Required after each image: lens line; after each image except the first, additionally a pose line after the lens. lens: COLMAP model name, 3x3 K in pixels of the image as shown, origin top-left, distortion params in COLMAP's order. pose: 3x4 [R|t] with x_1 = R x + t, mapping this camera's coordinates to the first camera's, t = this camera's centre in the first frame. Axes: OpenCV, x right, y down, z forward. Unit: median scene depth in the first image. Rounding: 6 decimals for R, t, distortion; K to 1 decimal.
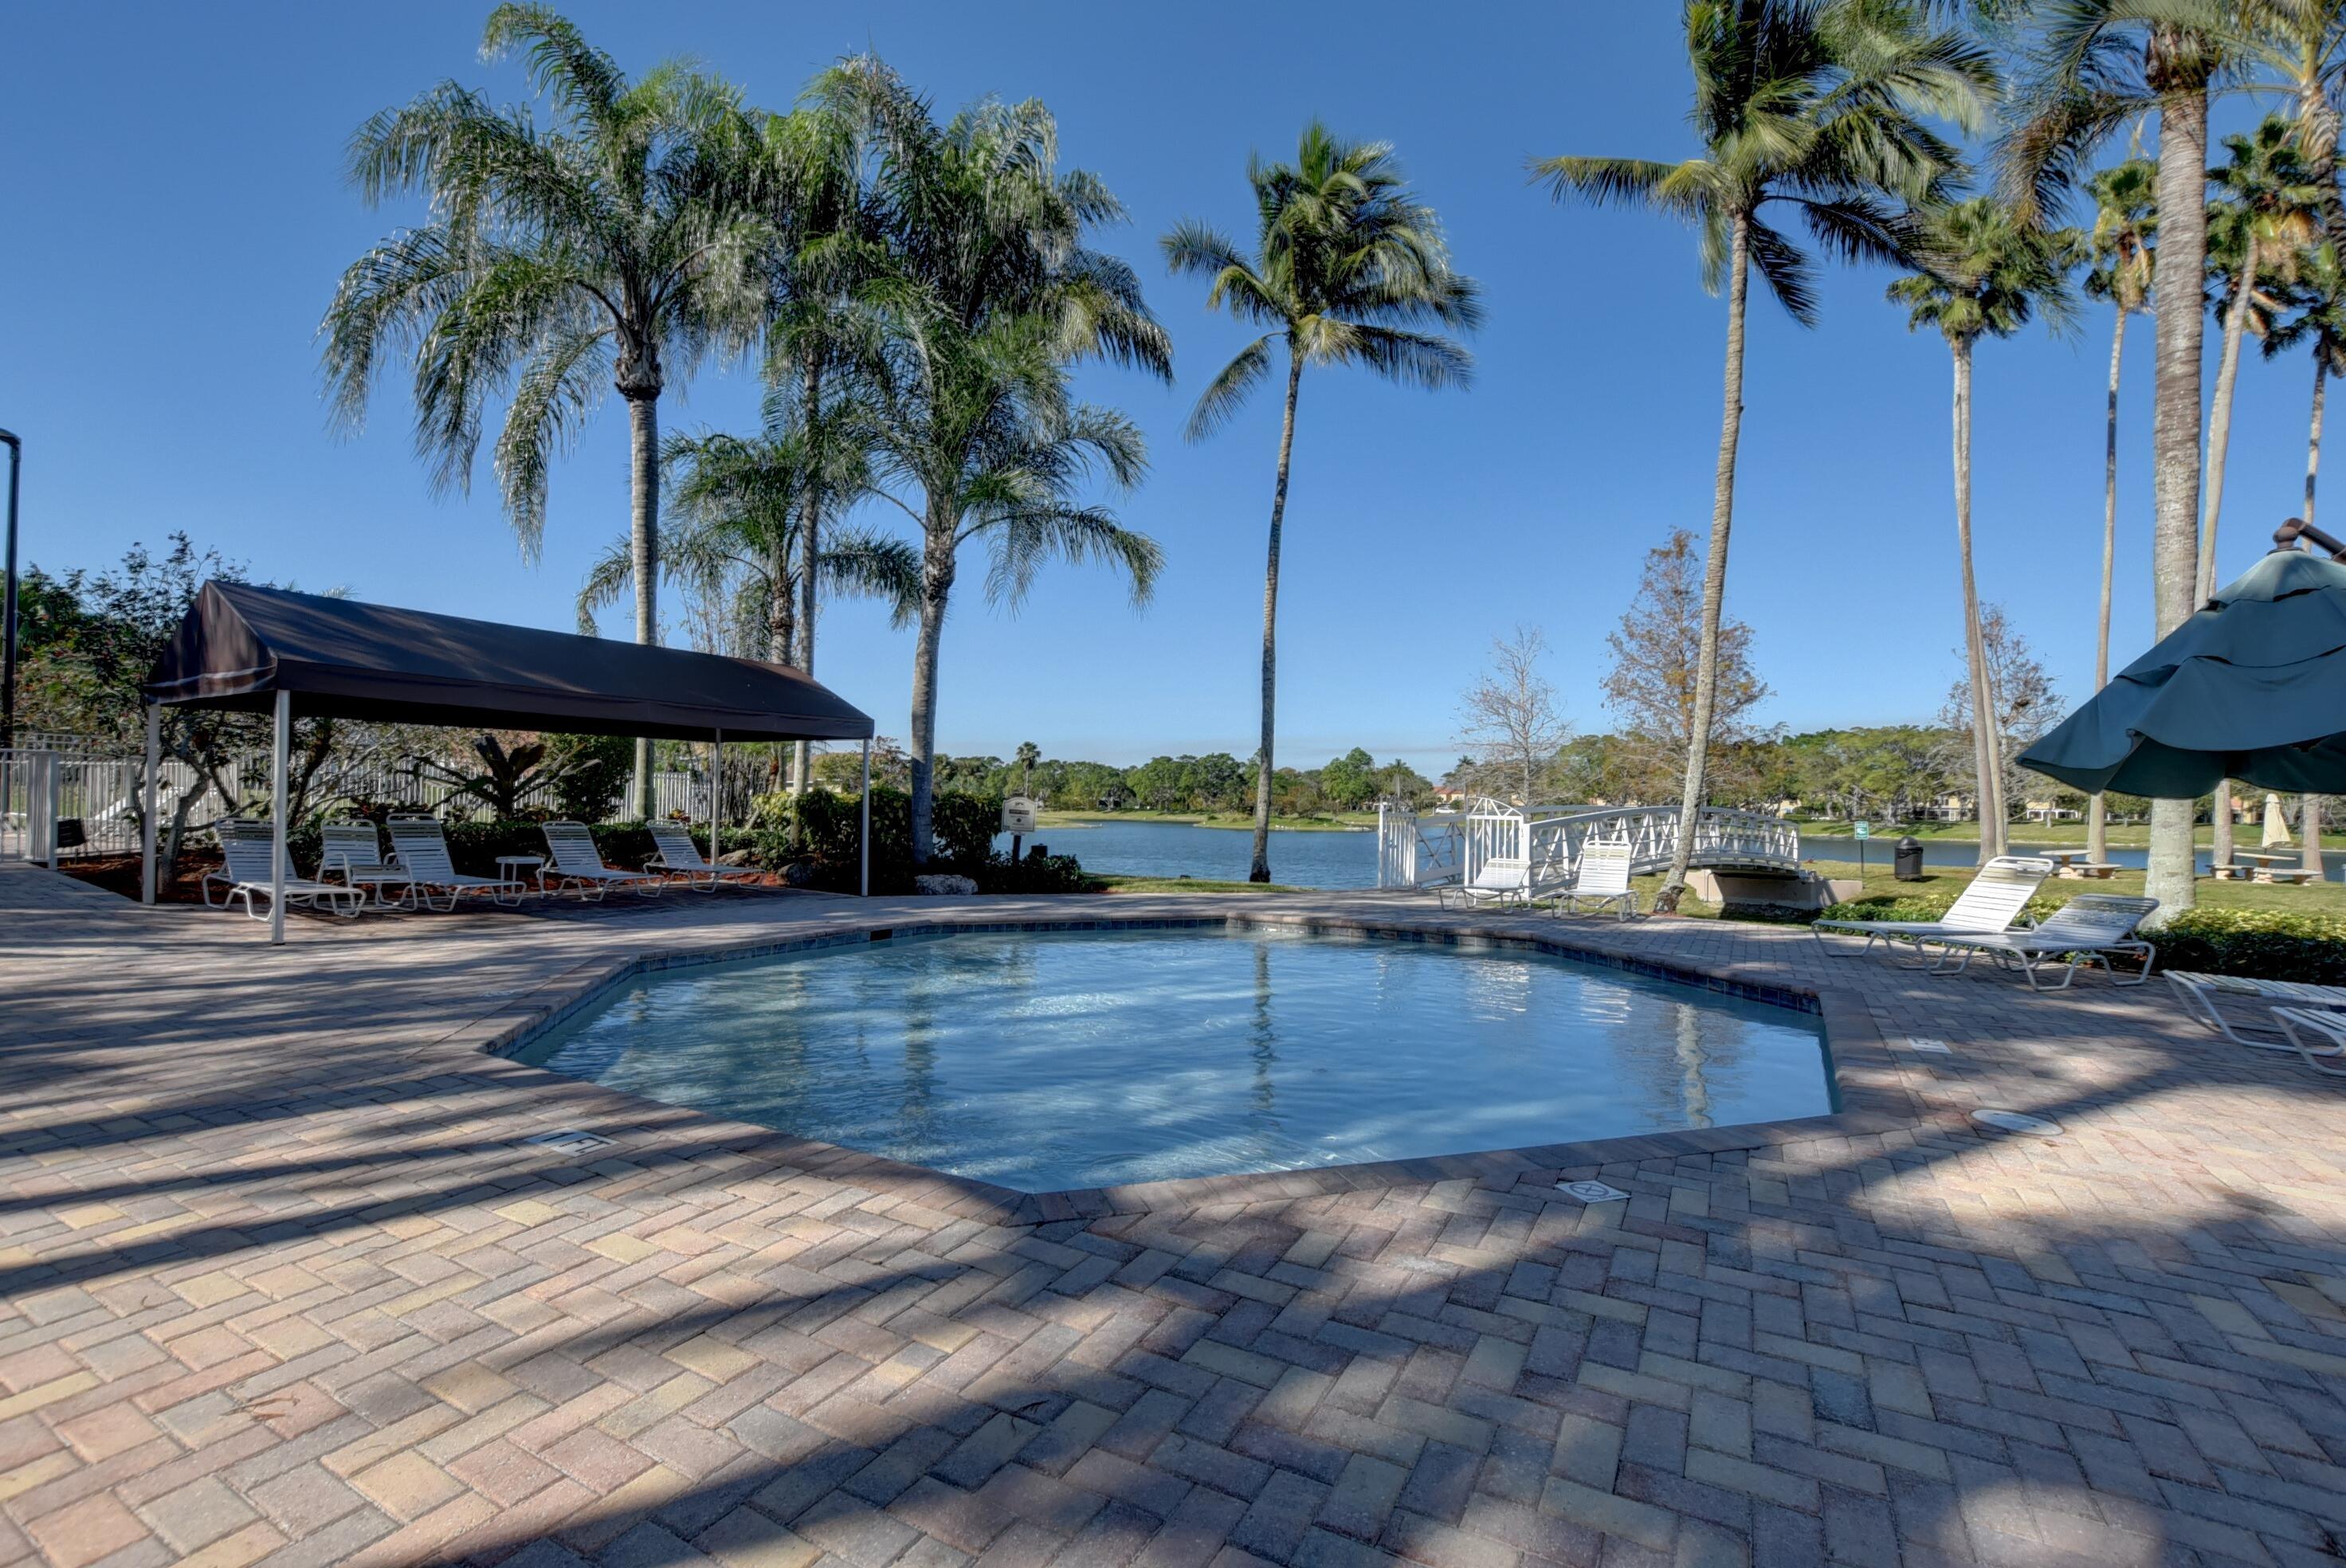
lens RADIAL K [[1051.0, 0, 1202.3], [0, 1051.0, 800.6], [0, 0, 1]] dist [0.001286, 0.000742]
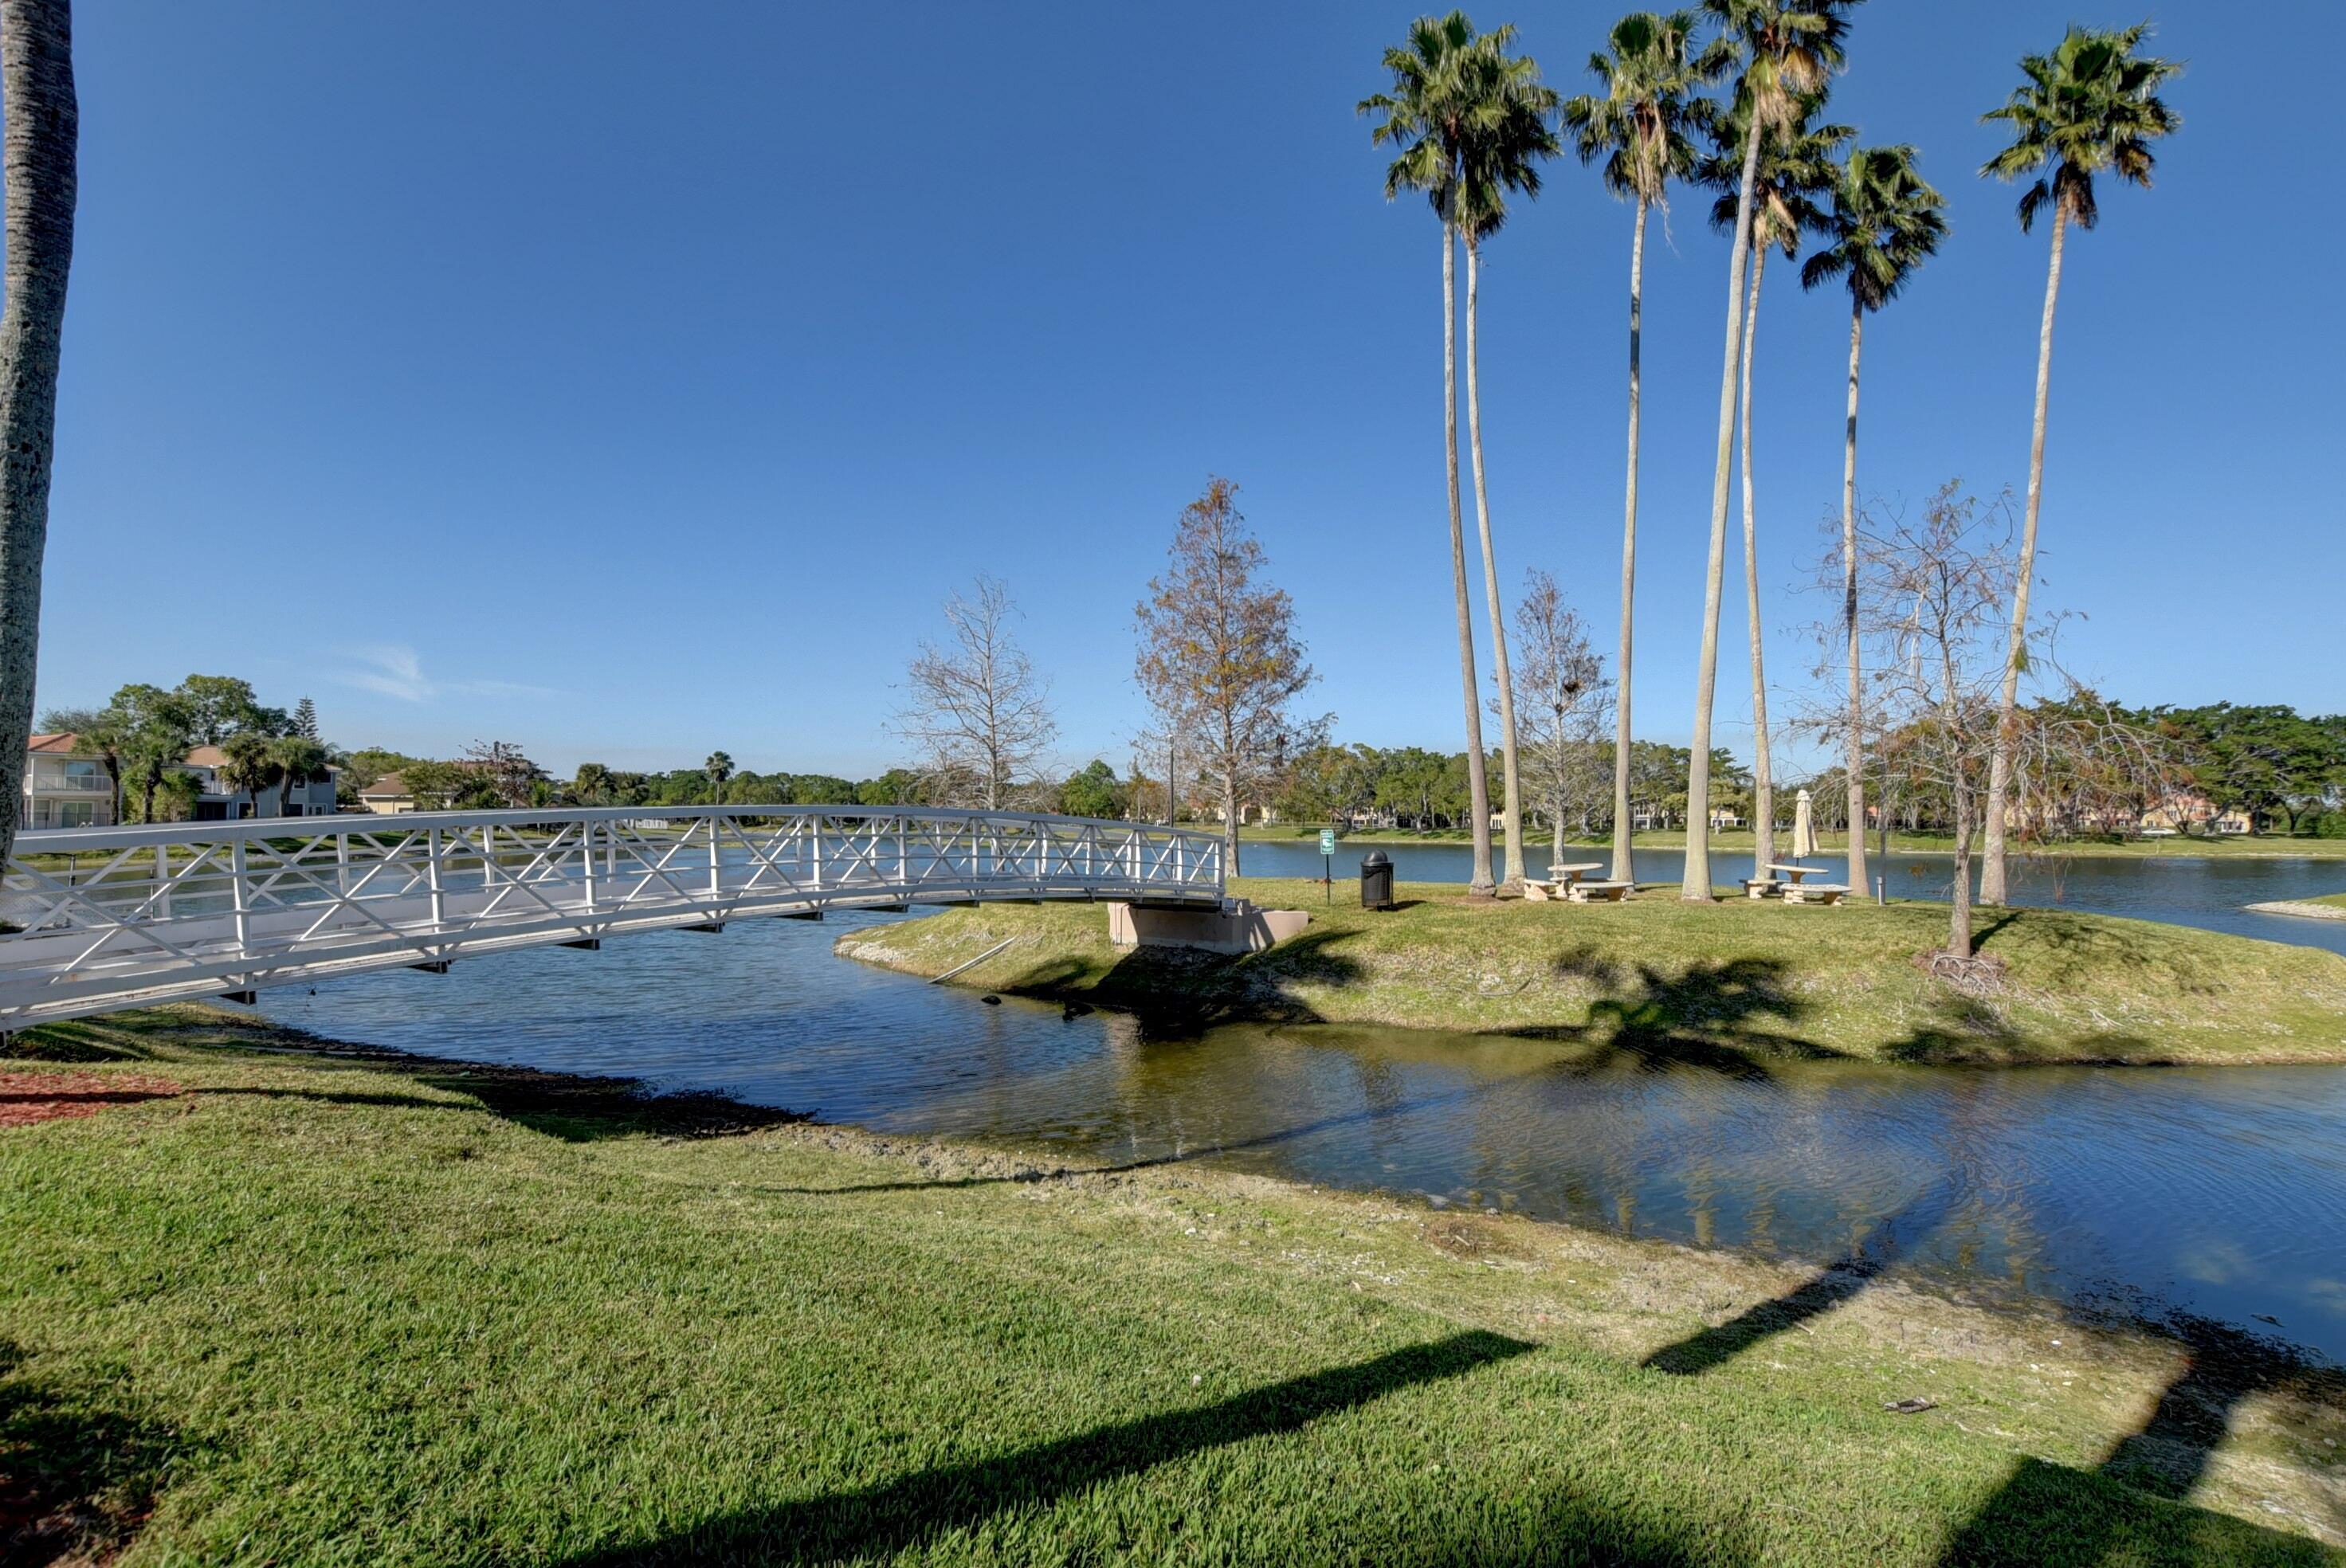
lens RADIAL K [[1019.8, 0, 1163.4], [0, 1019.8, 804.3], [0, 0, 1]] dist [-0.014314, -0.000020]
pose [[0.984934, -0.004951, 0.172858, 0.266802], [0.006663, 0.999934, -0.009320, 0.005940], [-0.172801, 0.010331, 0.984903, 0.215188]]
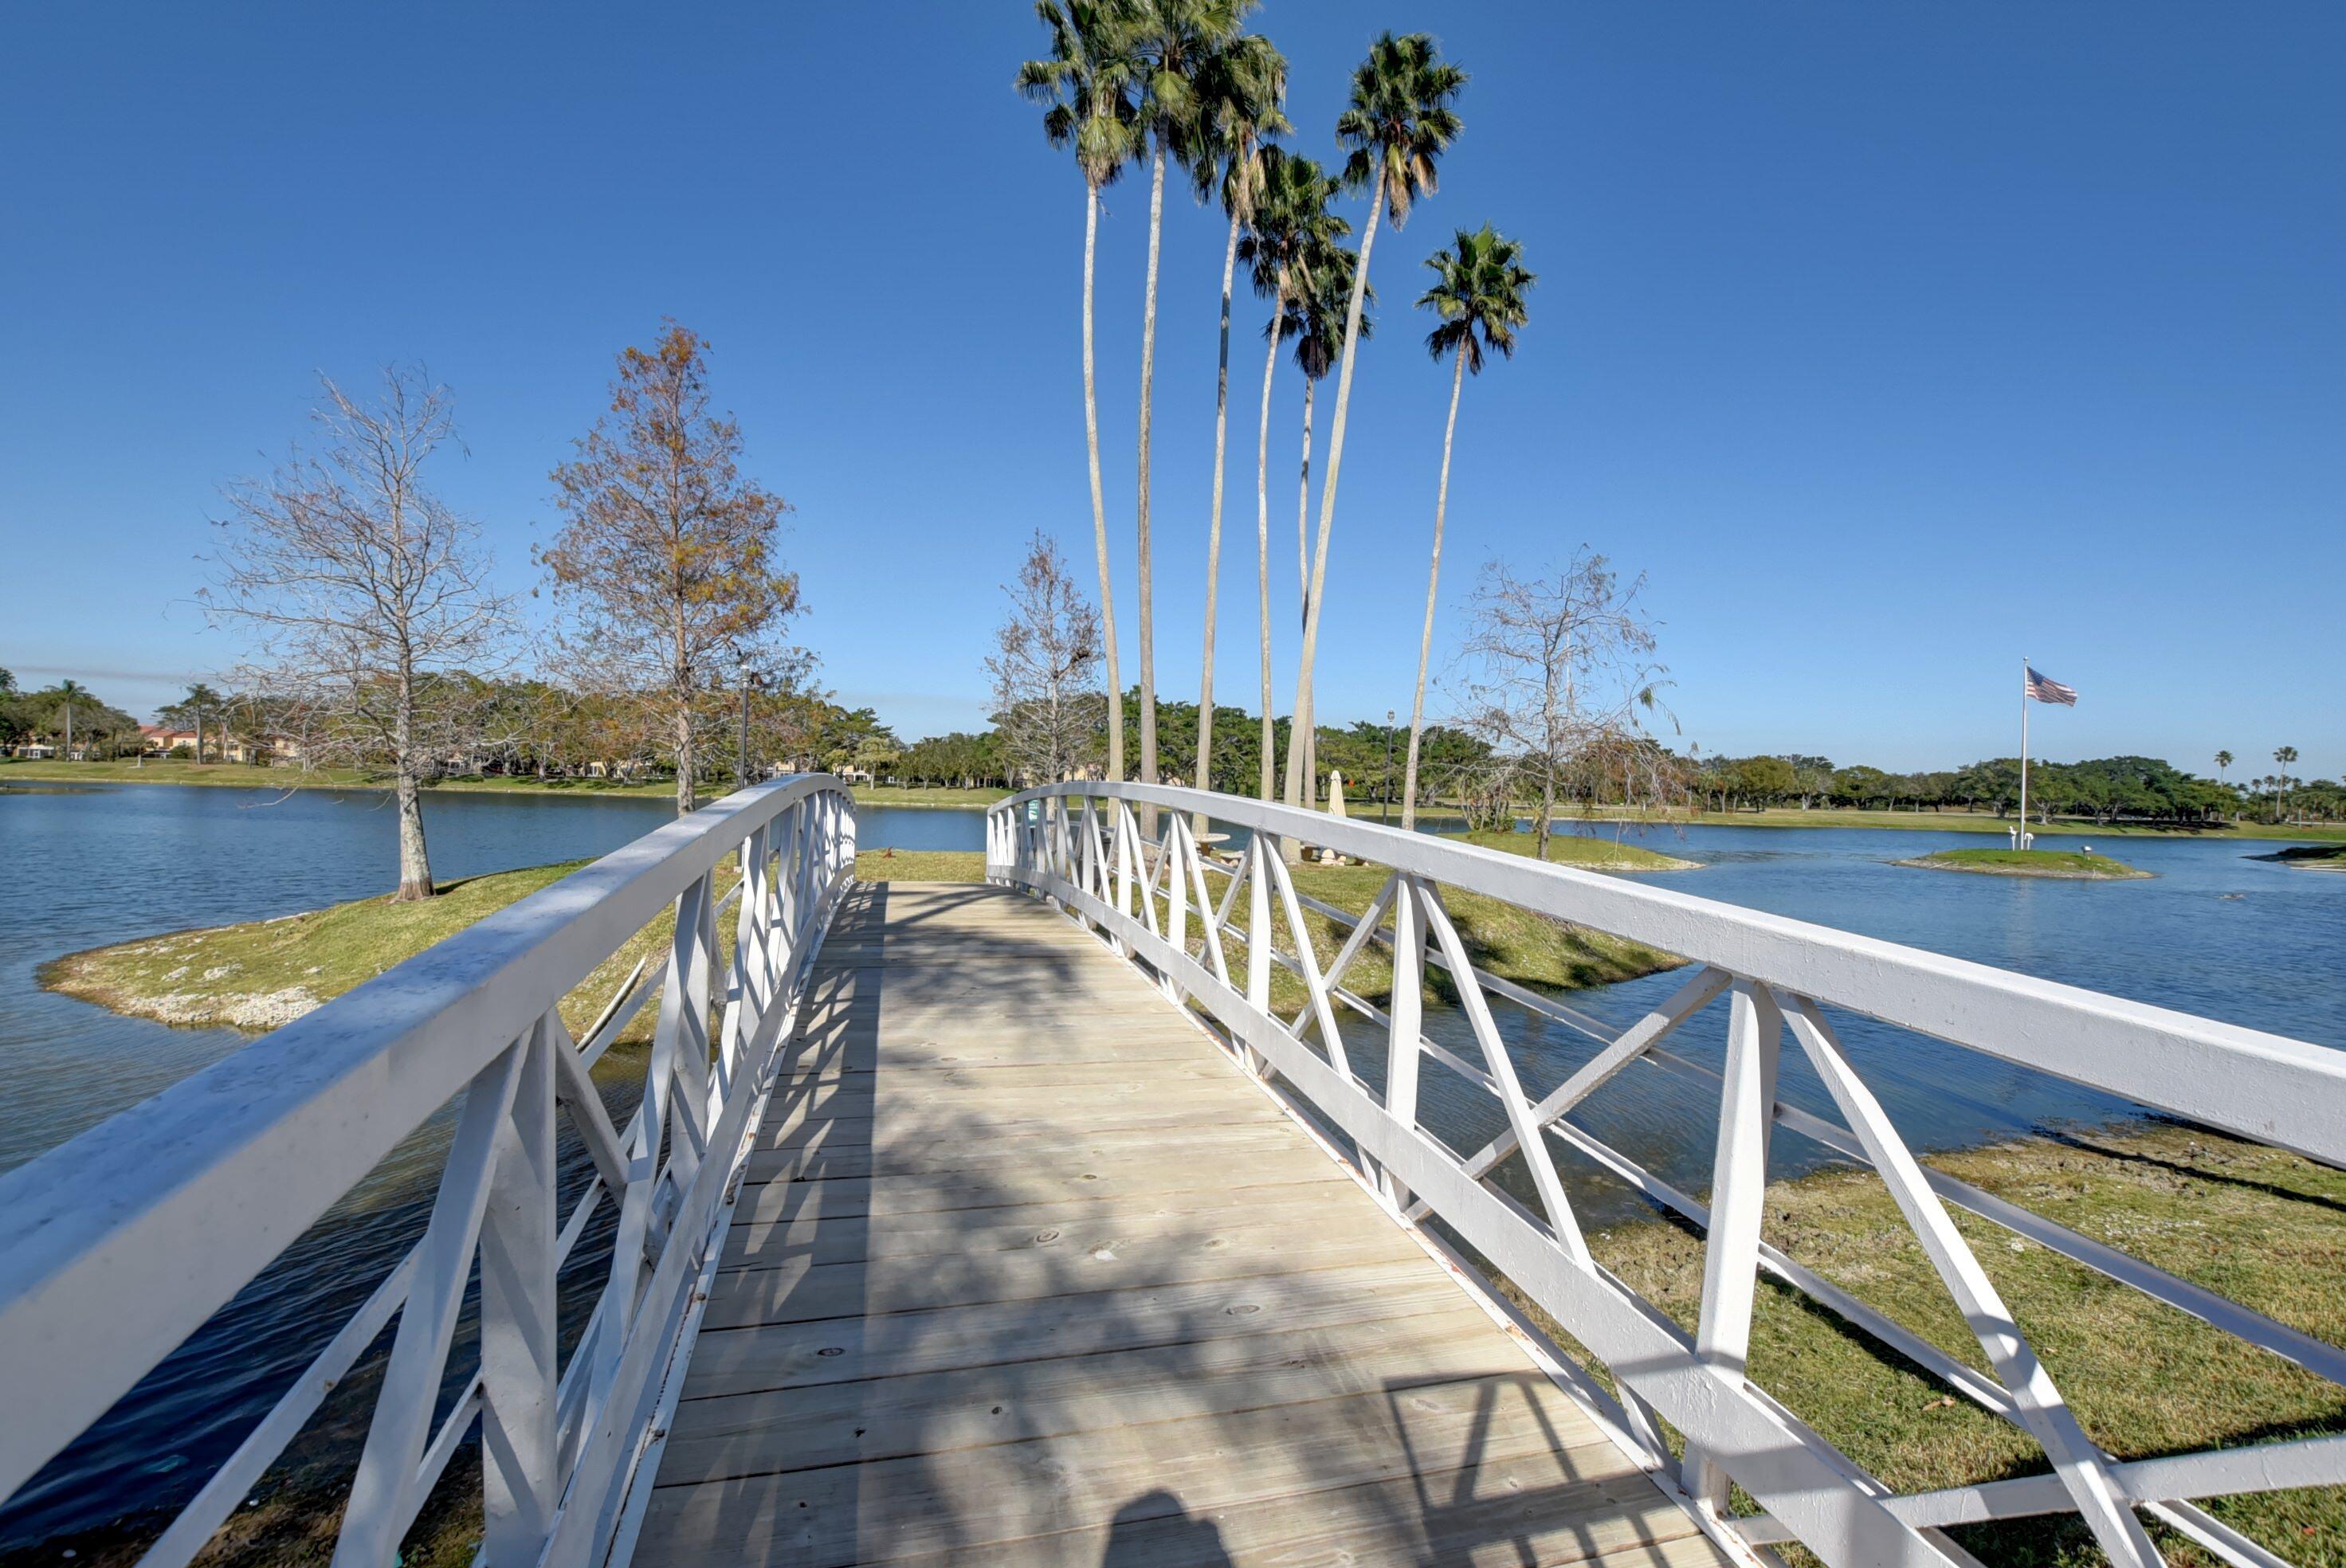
lens RADIAL K [[1019.8, 0, 1163.4], [0, 1019.8, 804.3], [0, 0, 1]] dist [-0.014314, -0.000020]
pose [[0.531438, -0.012915, 0.846999, 0.091179], [-0.026233, 0.999153, 0.031695, 0.000240], [-0.846691, -0.039063, 0.530649, 0.421376]]
